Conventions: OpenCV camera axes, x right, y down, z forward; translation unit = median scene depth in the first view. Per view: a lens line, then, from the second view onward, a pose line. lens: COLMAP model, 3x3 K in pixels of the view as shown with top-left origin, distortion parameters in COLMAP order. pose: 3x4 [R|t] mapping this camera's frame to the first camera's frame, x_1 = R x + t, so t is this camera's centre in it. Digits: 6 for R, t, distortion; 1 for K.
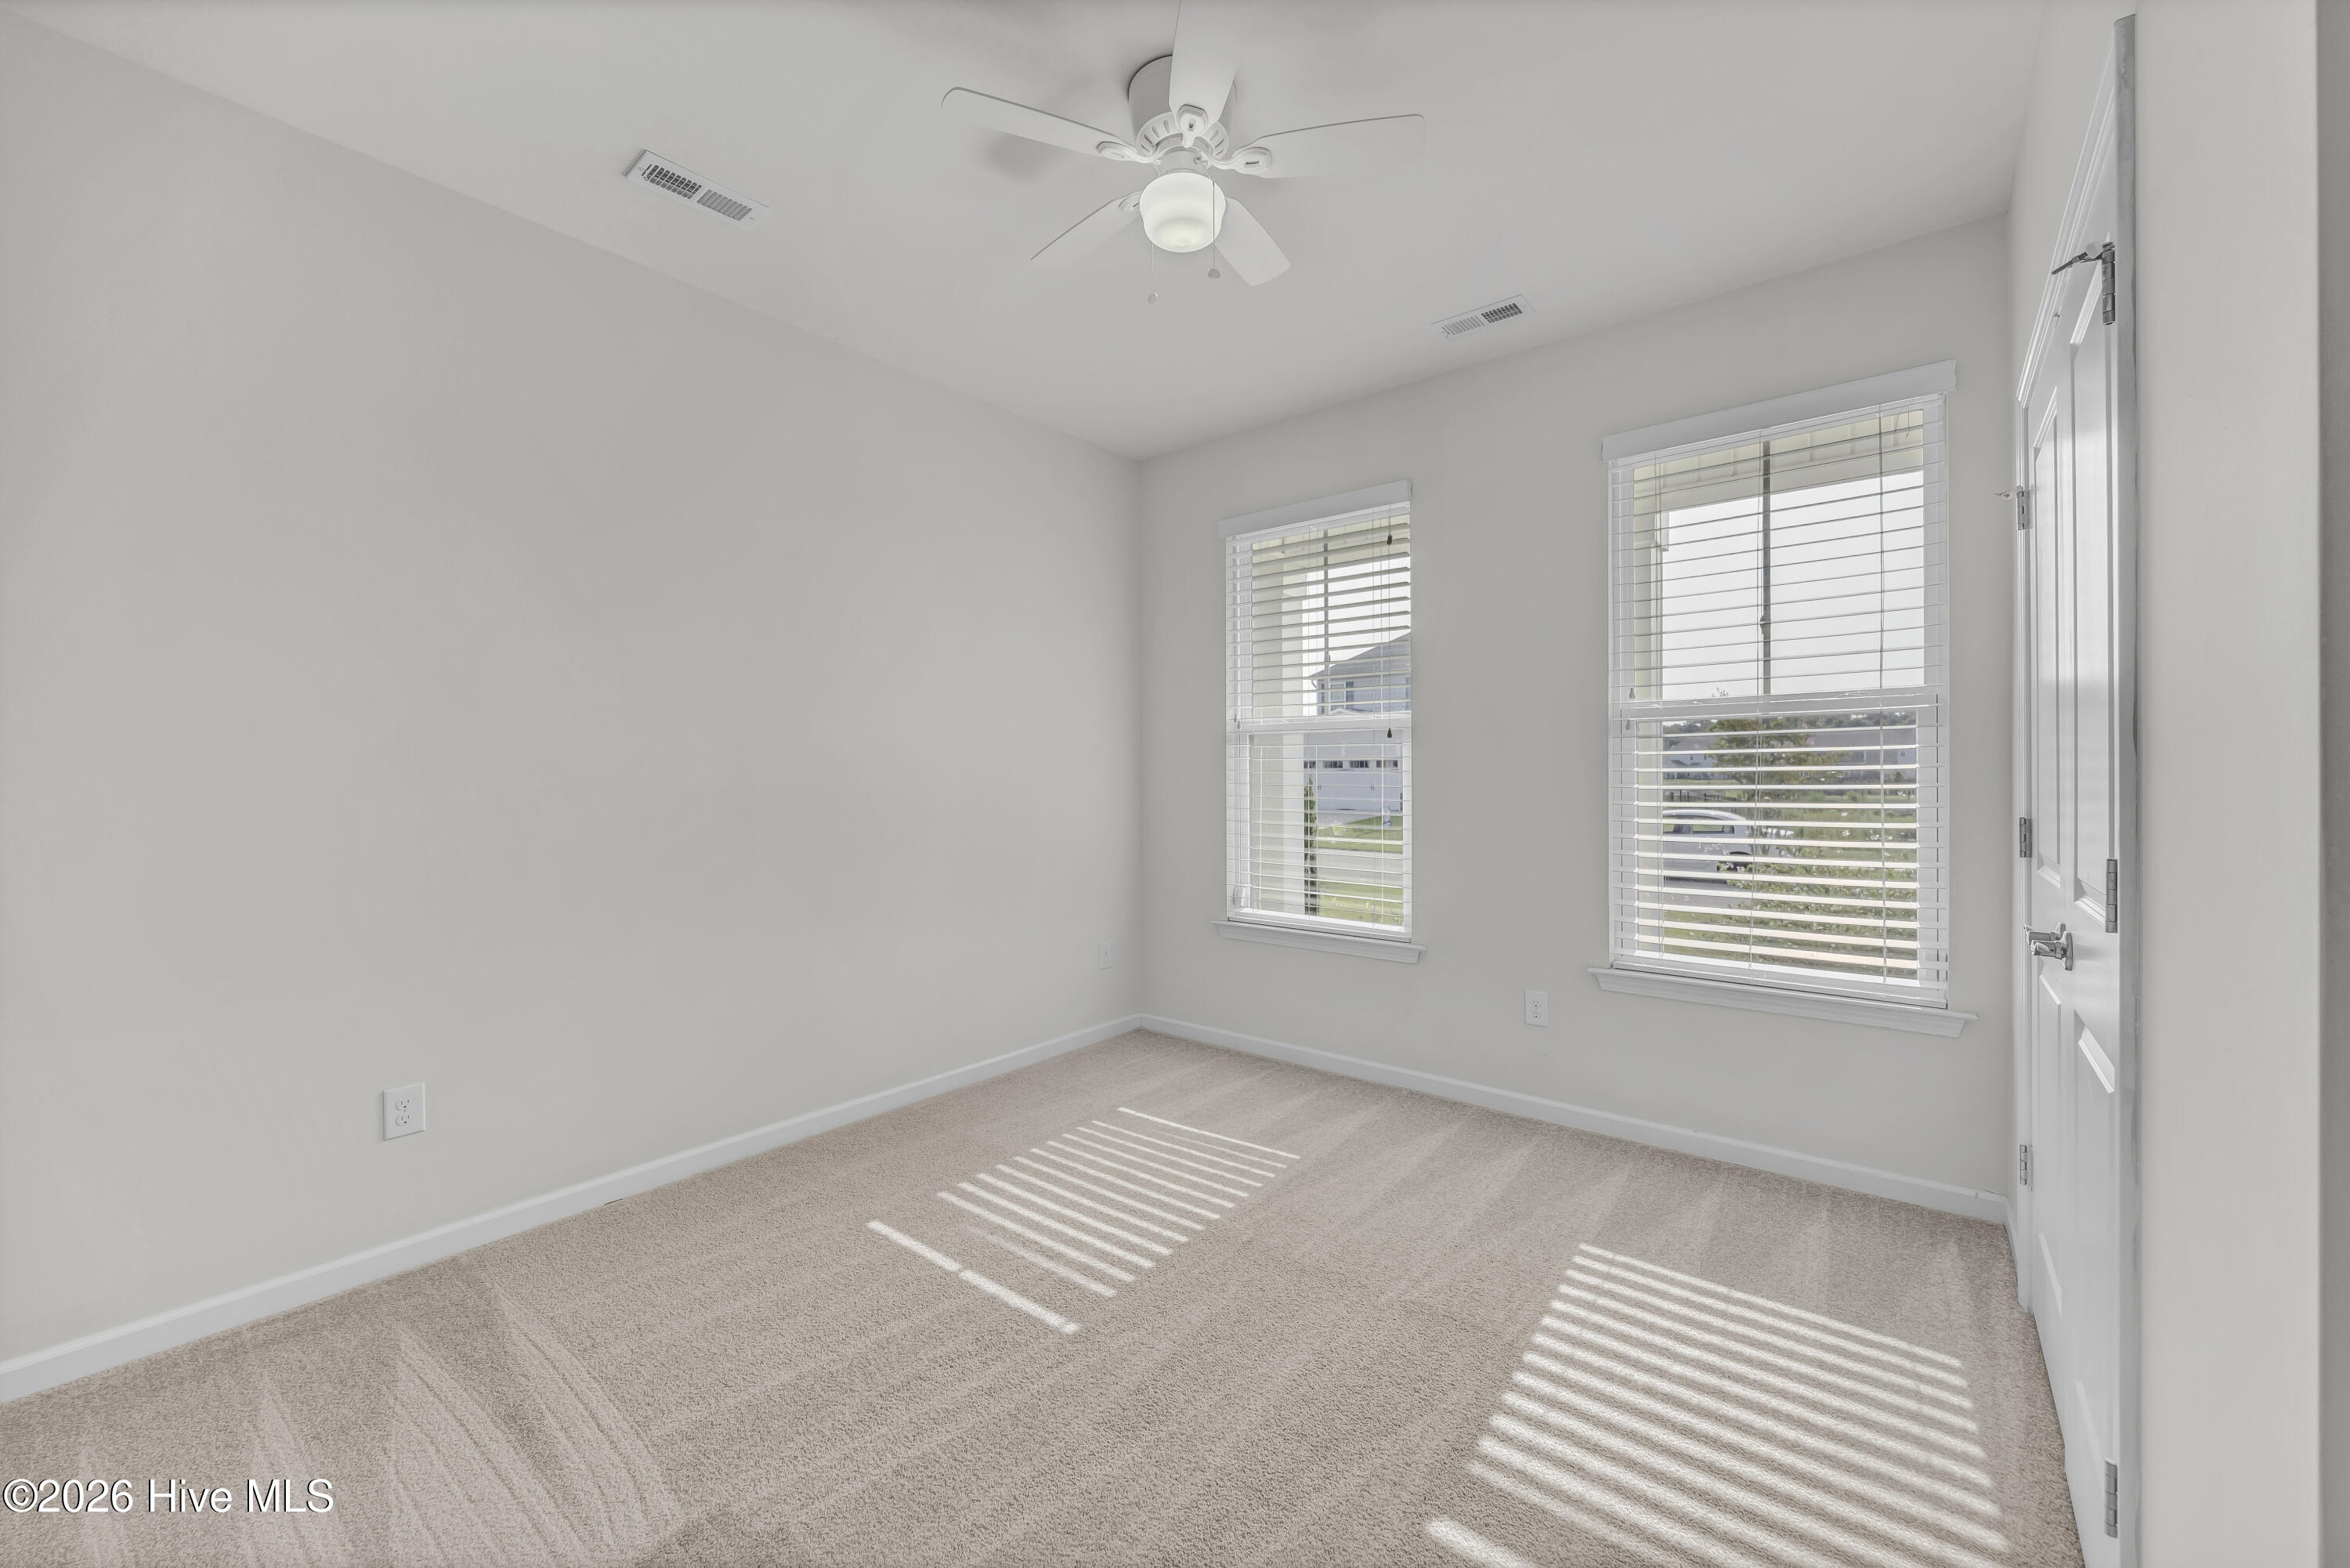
lens RADIAL K [[906.6, 0, 1168.5], [0, 906.6, 779.0], [0, 0, 1]] dist [-0.005049, 0.000029]
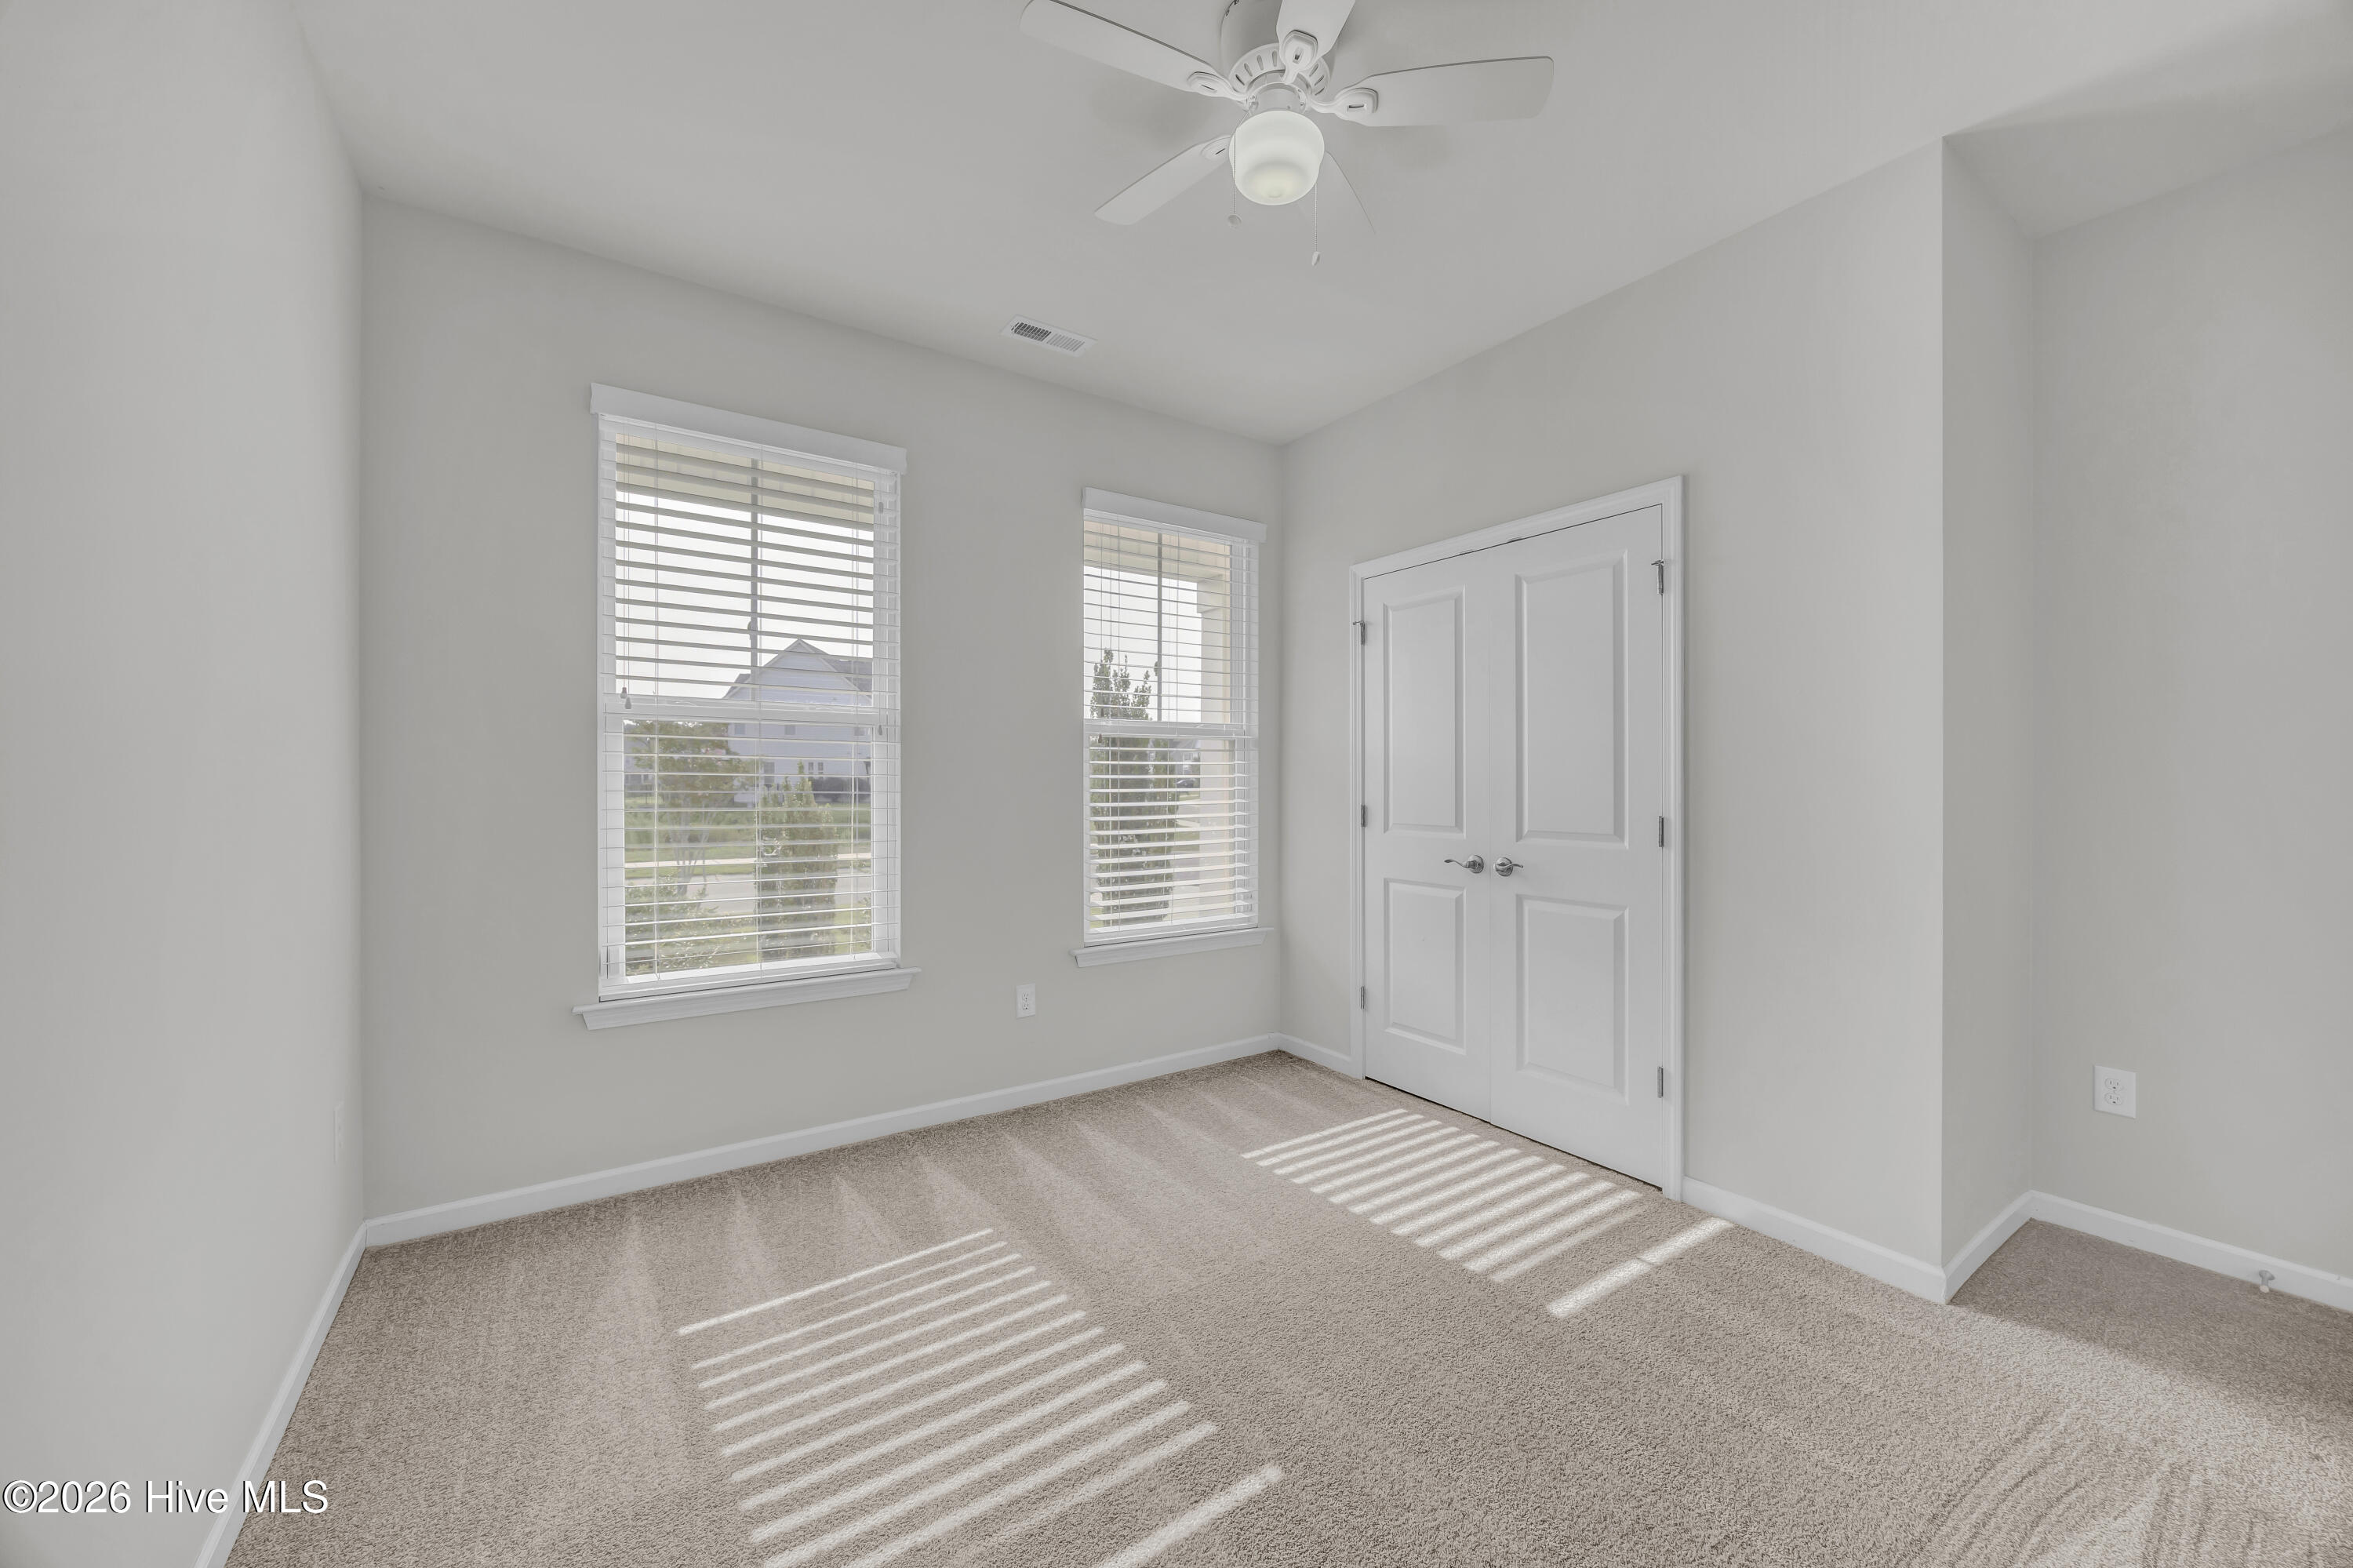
lens RADIAL K [[907.8, 0, 1173.4], [0, 907.8, 785.1], [0, 0, 1]] dist [-0.005049, 0.000029]
pose [[0.274538, -0.003336, 0.961571, -0.624947], [-0.002464, 0.999988, 0.004172, -0.004159], [-0.961573, -0.003515, 0.274526, 0.600148]]
